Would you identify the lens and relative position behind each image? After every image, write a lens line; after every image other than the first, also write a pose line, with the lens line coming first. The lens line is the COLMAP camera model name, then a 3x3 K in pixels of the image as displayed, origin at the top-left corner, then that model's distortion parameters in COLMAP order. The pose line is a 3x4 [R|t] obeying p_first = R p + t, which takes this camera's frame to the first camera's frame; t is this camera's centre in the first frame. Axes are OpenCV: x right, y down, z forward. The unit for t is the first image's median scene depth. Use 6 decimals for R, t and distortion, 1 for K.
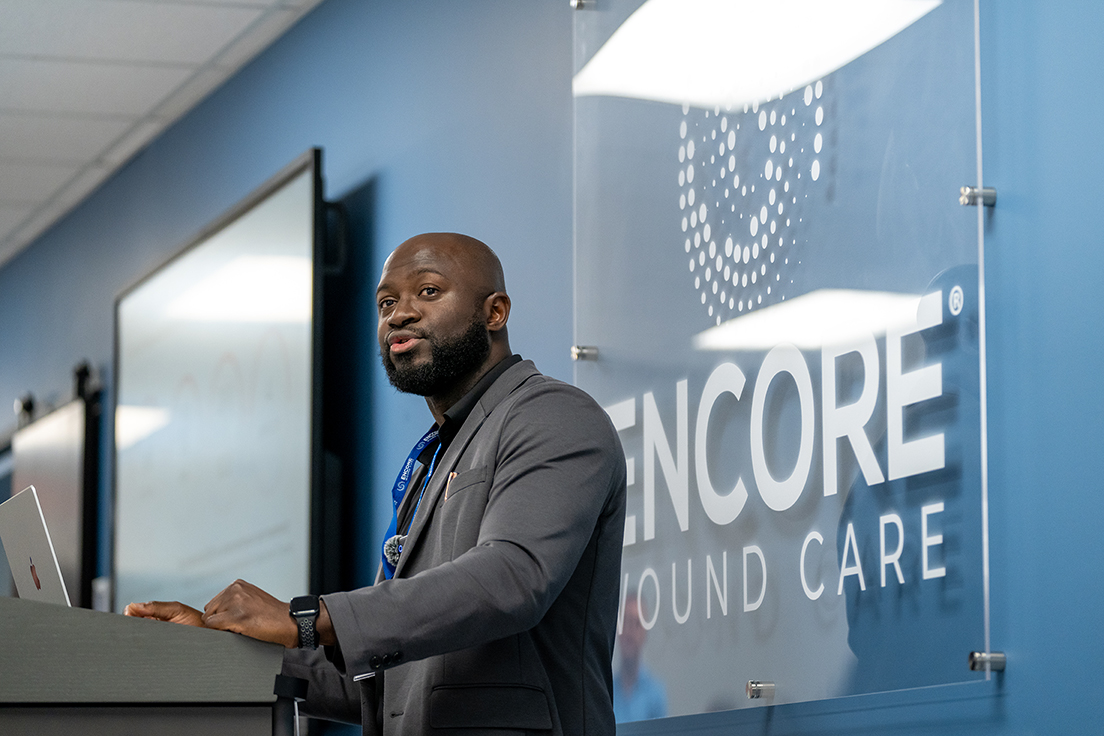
lens RADIAL K [[3709.3, 0, 552.0], [0, 3709.3, 368.0], [0, 0, 1]] dist [0.042858, -1.144635]
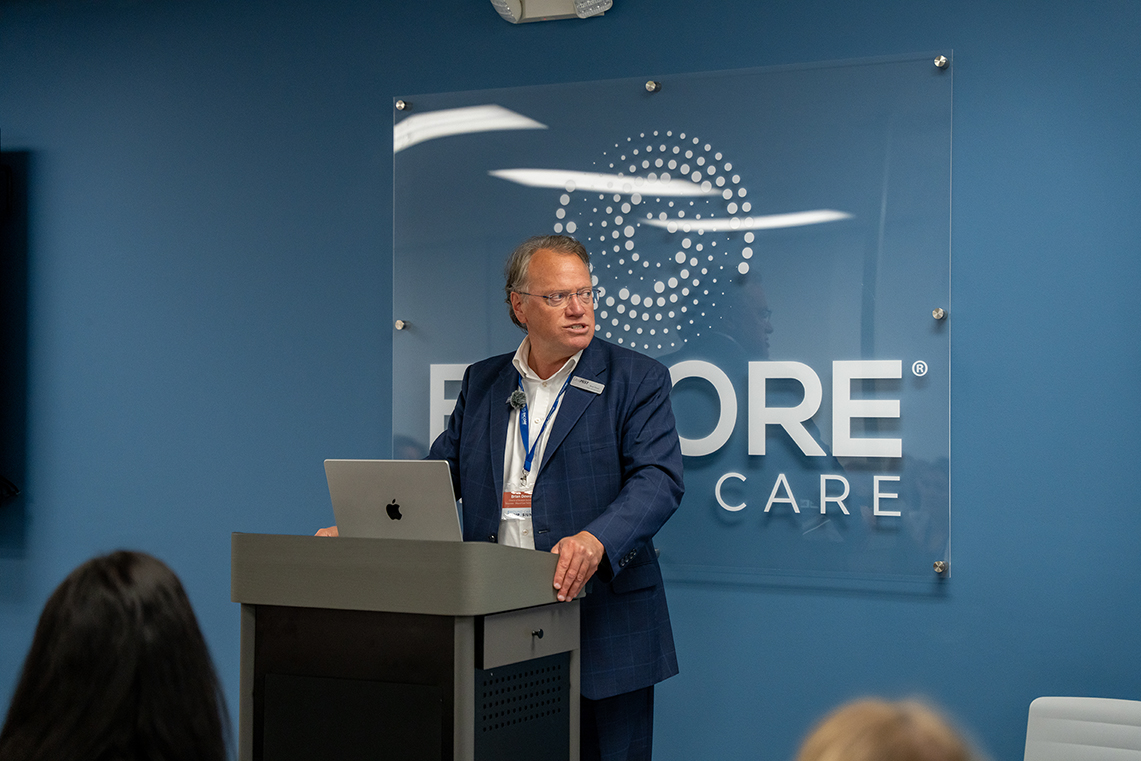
lens RADIAL K [[2070.7, 0, 570.5], [0, 2070.7, 380.5], [0, 0, 1]] dist [0.226780, 0.026693]
pose [[0.735614, 0.011193, 0.677308, -0.654417], [-0.095053, 0.991677, 0.086847, -0.077909], [-0.670699, -0.128266, 0.730555, 0.327387]]
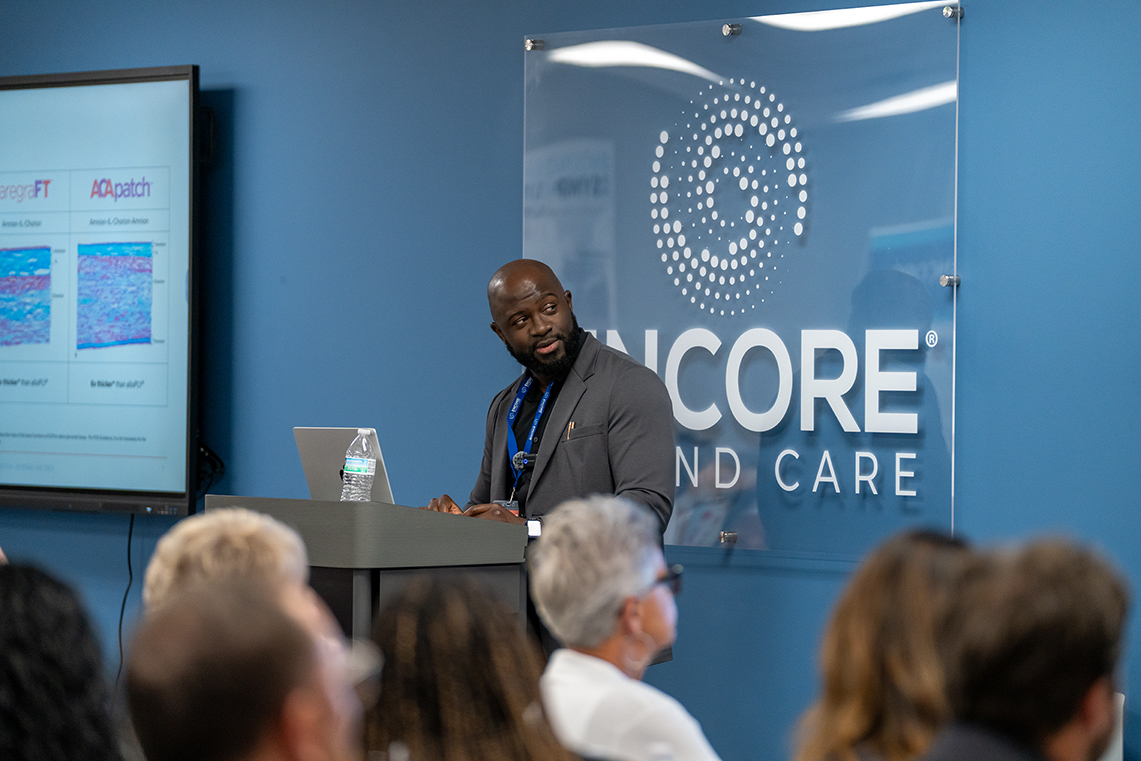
lens RADIAL K [[4902.1, 0, 570.5], [0, 4902.1, 380.5], [0, 0, 1]] dist [0.685289, 0.793778]
pose [[0.943577, 0.008261, 0.331049, -0.736651], [-0.054239, 0.990044, 0.129889, -0.261929], [-0.326680, -0.140516, 0.934631, -0.994443]]
